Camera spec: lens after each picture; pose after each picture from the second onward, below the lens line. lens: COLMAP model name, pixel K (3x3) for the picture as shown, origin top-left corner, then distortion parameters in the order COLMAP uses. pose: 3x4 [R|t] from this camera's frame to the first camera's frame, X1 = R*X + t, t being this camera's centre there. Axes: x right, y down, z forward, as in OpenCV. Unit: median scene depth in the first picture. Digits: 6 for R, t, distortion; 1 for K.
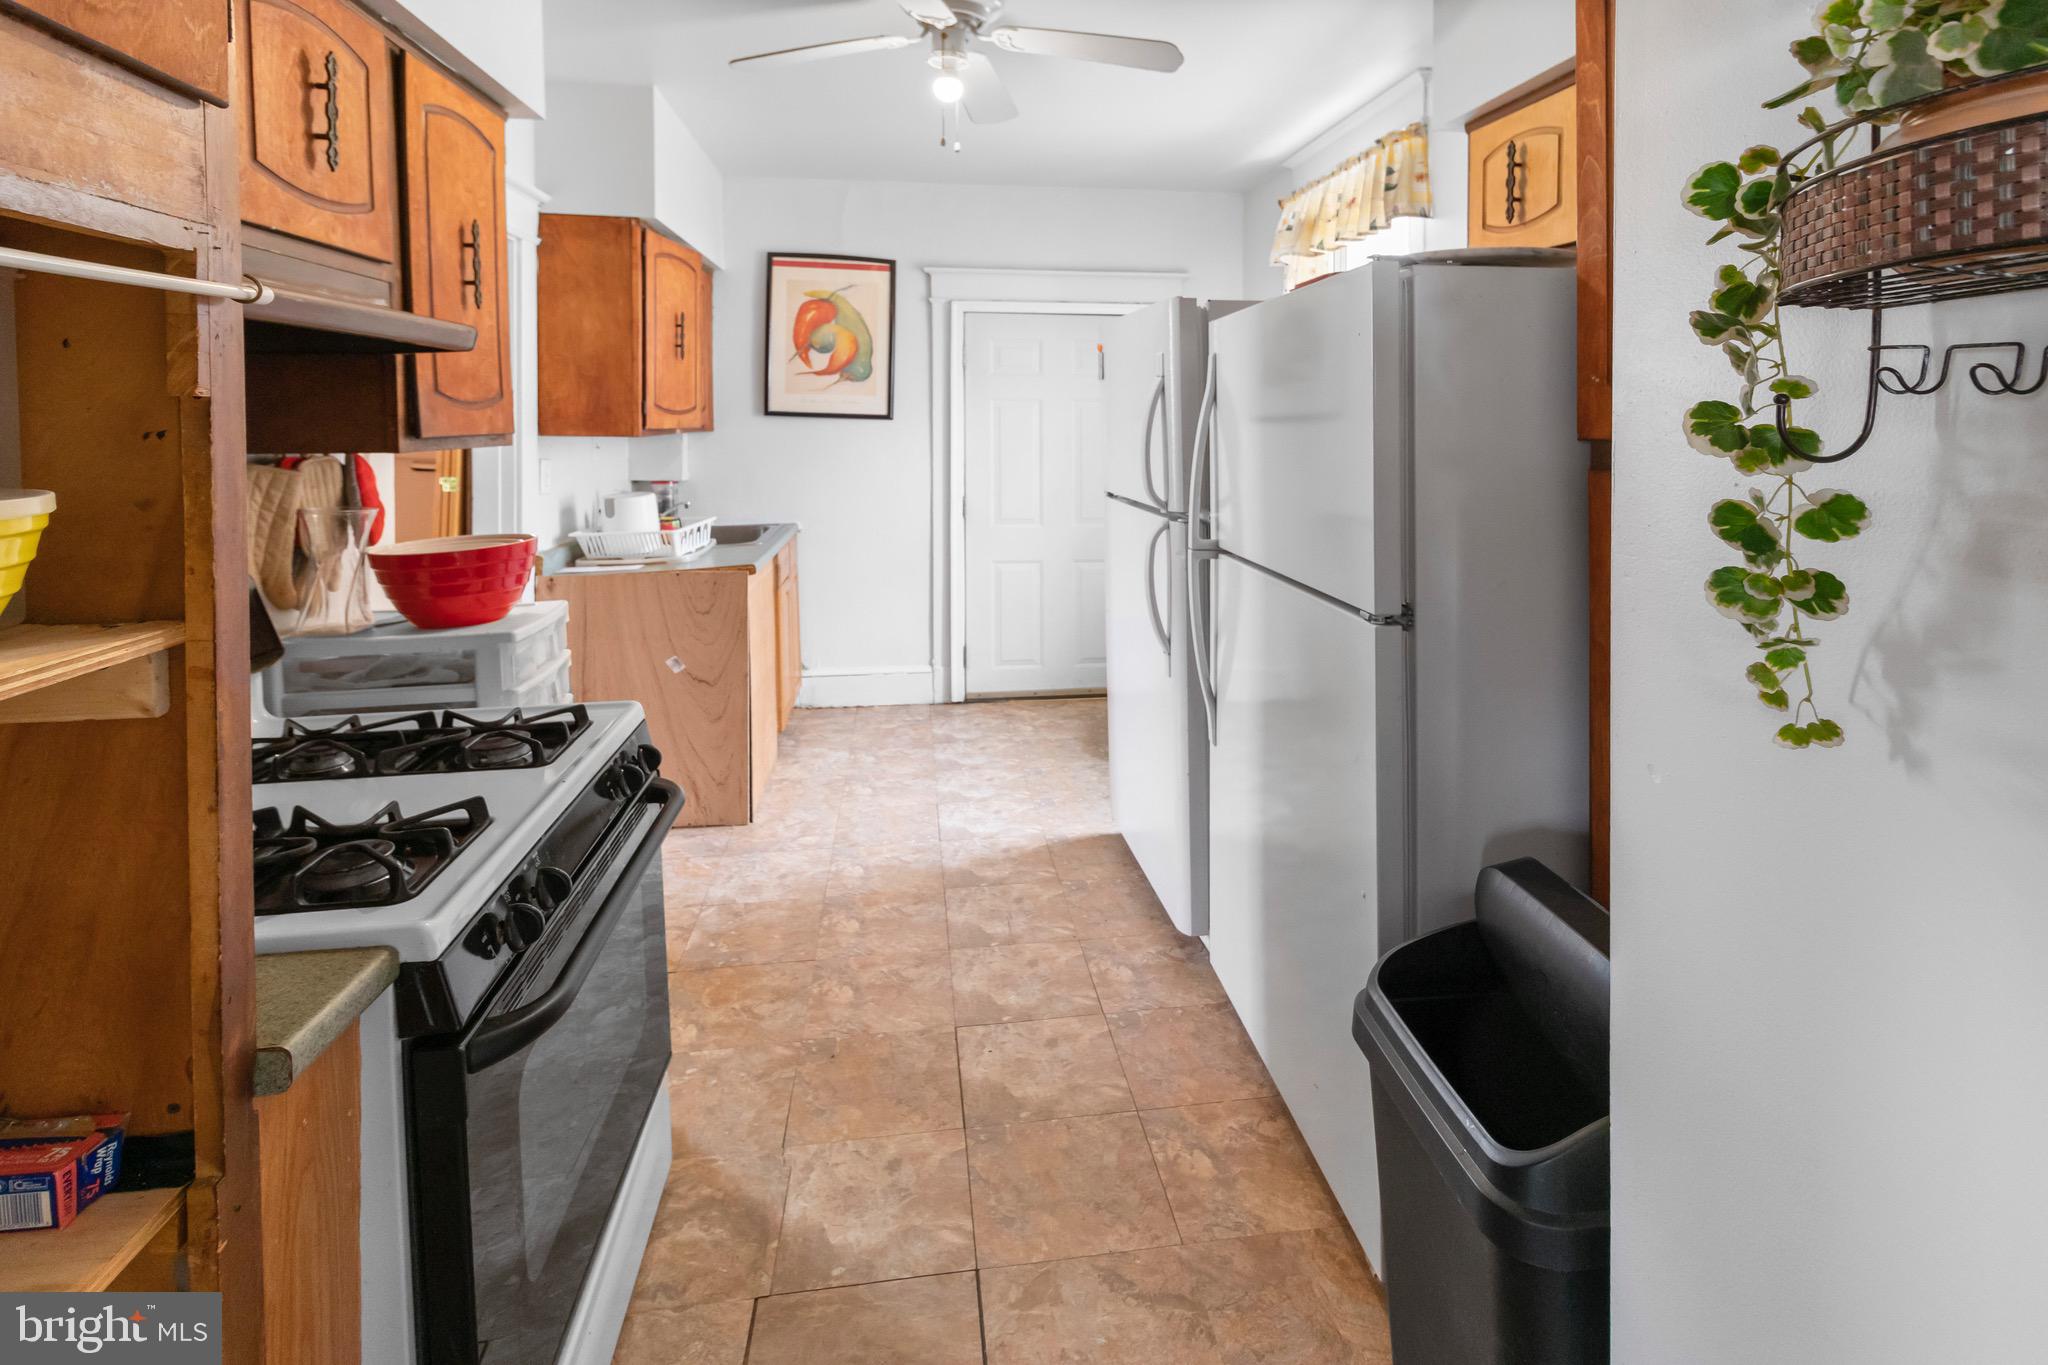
lens RADIAL K [[959.9, 0, 1029.1], [0, 959.9, 358.5], [0, 0, 1]] dist [0.006642, 0.000874]
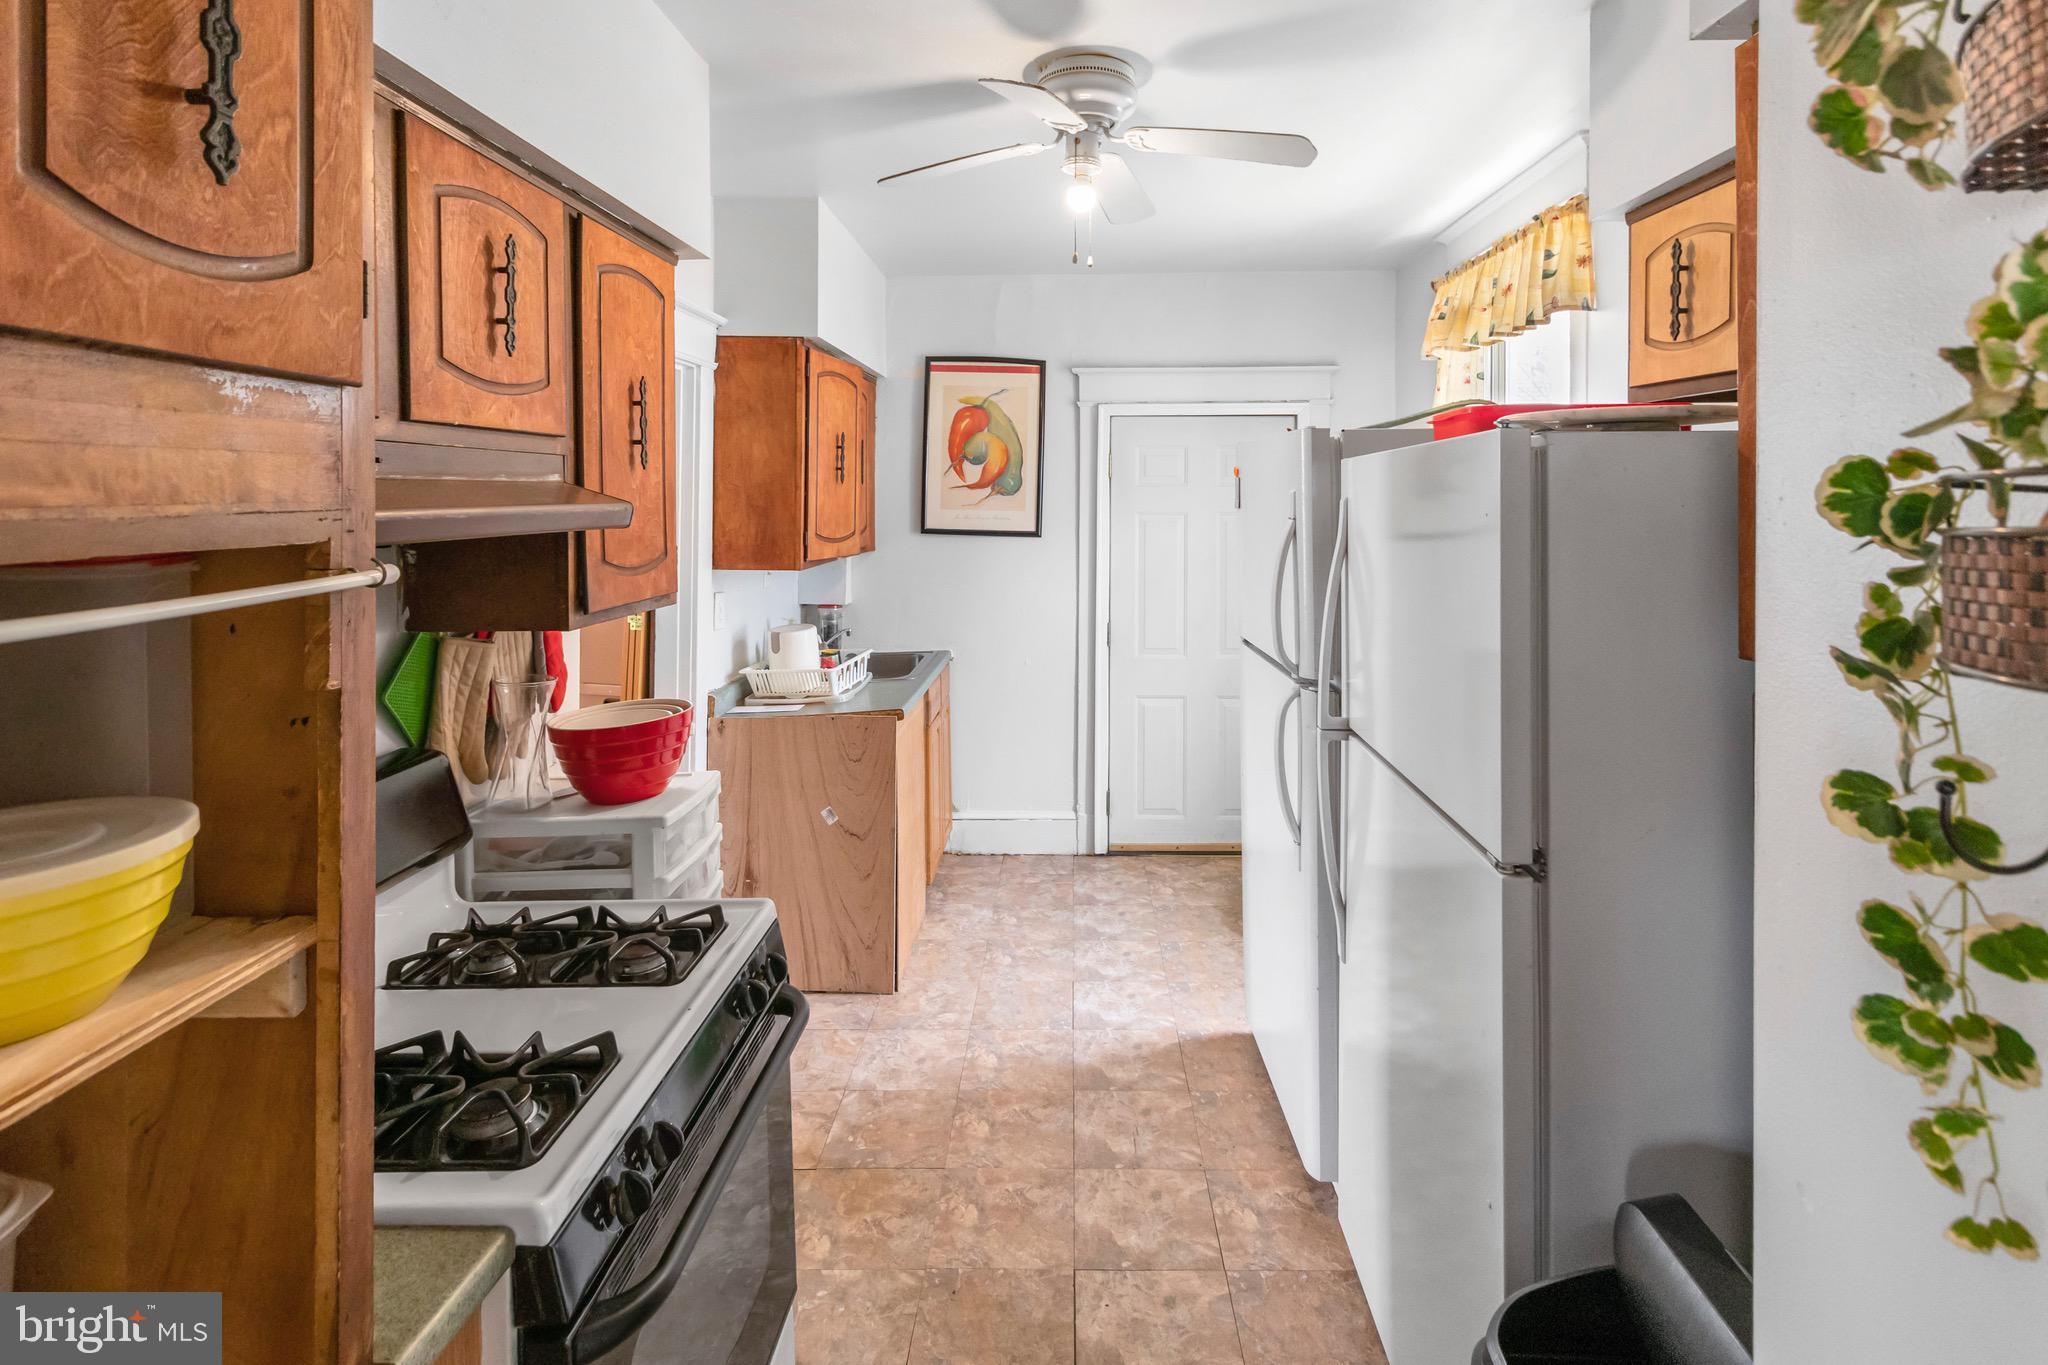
lens RADIAL K [[943.8, 0, 1061.3], [0, 943.8, 440.5], [0, 0, 1]] dist [0.002022, 0.000437]
pose [[0.988002, -0.053203, -0.144990, 0.071329], [0.055893, 0.998331, 0.014541, -0.125021], [0.143975, -0.022470, 0.989326, 0.044505]]
